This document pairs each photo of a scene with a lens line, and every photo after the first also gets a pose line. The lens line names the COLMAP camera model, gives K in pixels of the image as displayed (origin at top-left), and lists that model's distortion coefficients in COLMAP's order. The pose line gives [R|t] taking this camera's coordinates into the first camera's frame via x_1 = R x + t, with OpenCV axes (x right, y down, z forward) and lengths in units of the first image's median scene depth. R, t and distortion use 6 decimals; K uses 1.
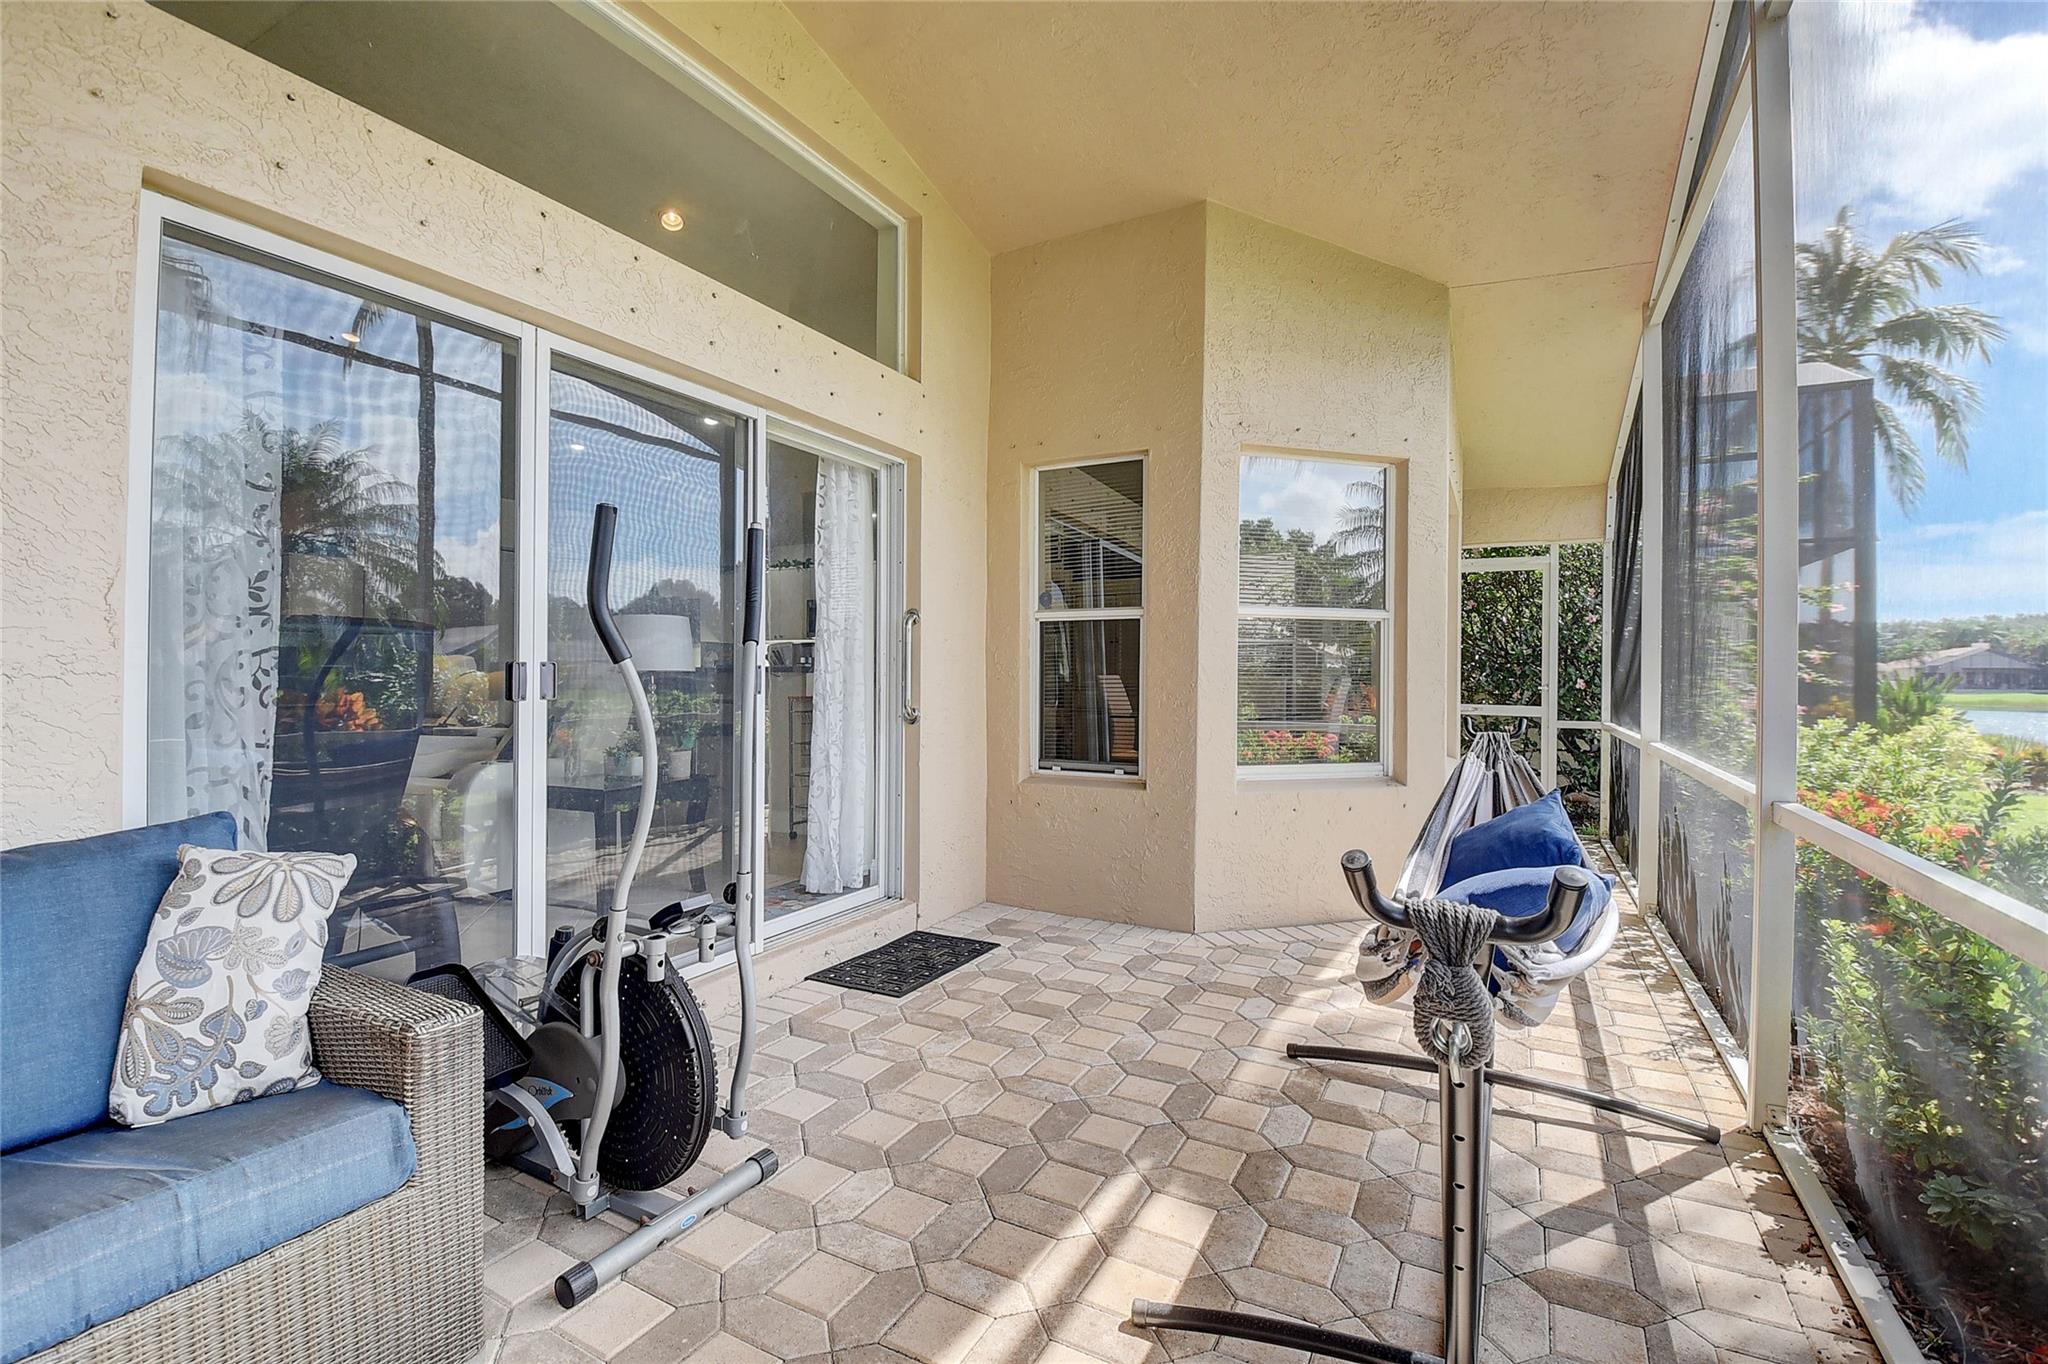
lens RADIAL K [[900.4, 0, 1021.1], [0, 900.4, 676.5], [0, 0, 1]] dist [0.000750, -0.016553]
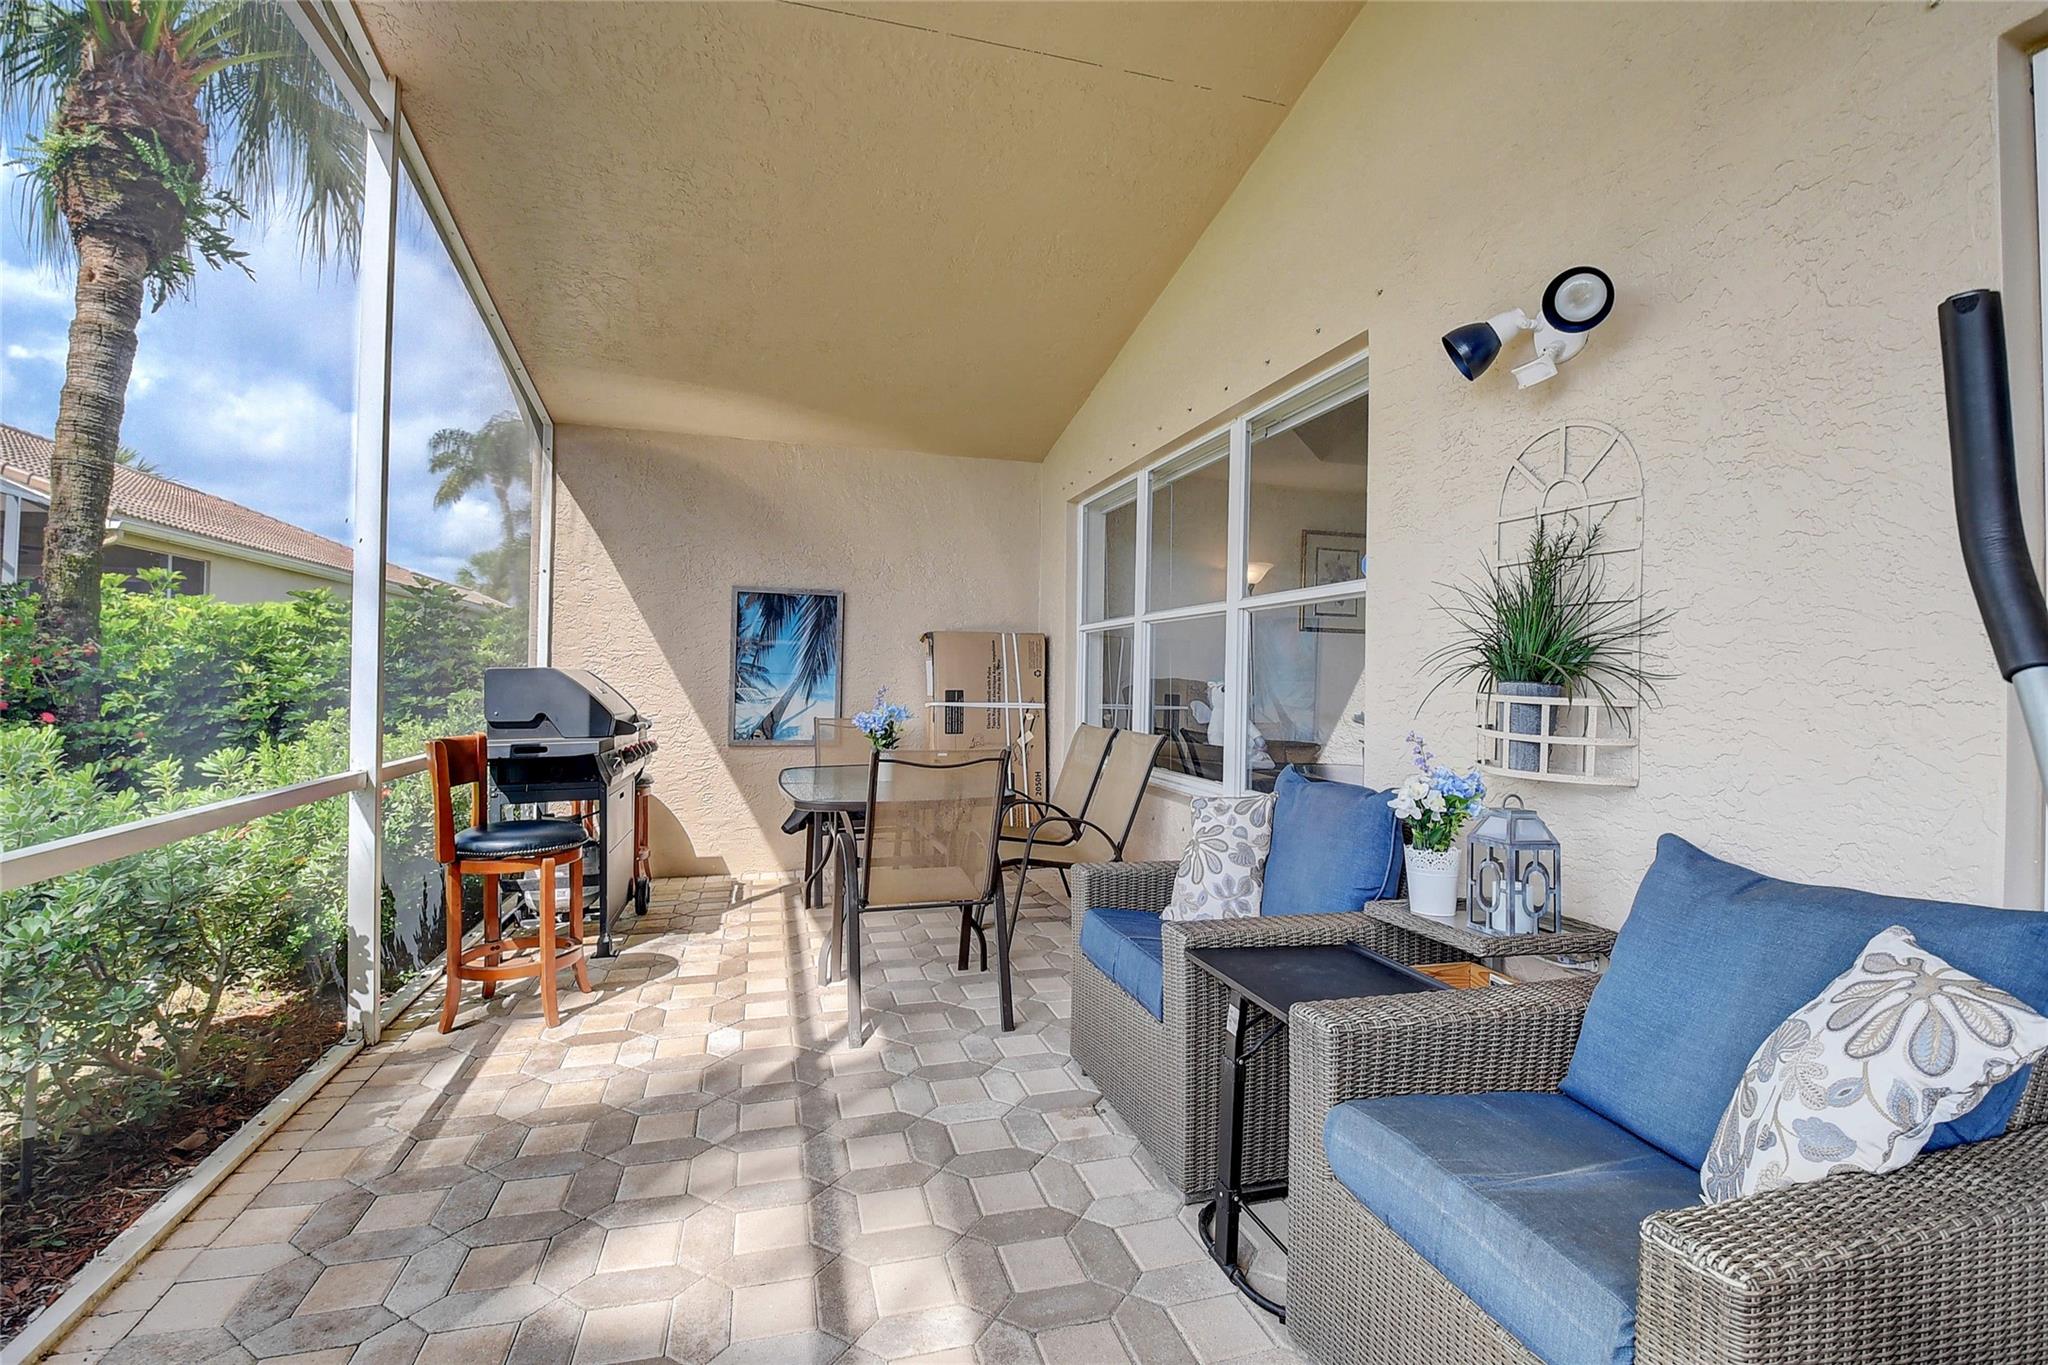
lens RADIAL K [[900.4, 0, 1020.8], [0, 900.4, 684.6], [0, 0, 1]] dist [0.000750, -0.016553]
pose [[-0.715343, -0.011812, -0.698674, 0.125717], [-0.017273, 0.999851, 0.000781, -0.005917], [0.698560, 0.012627, -0.715440, 1.031952]]
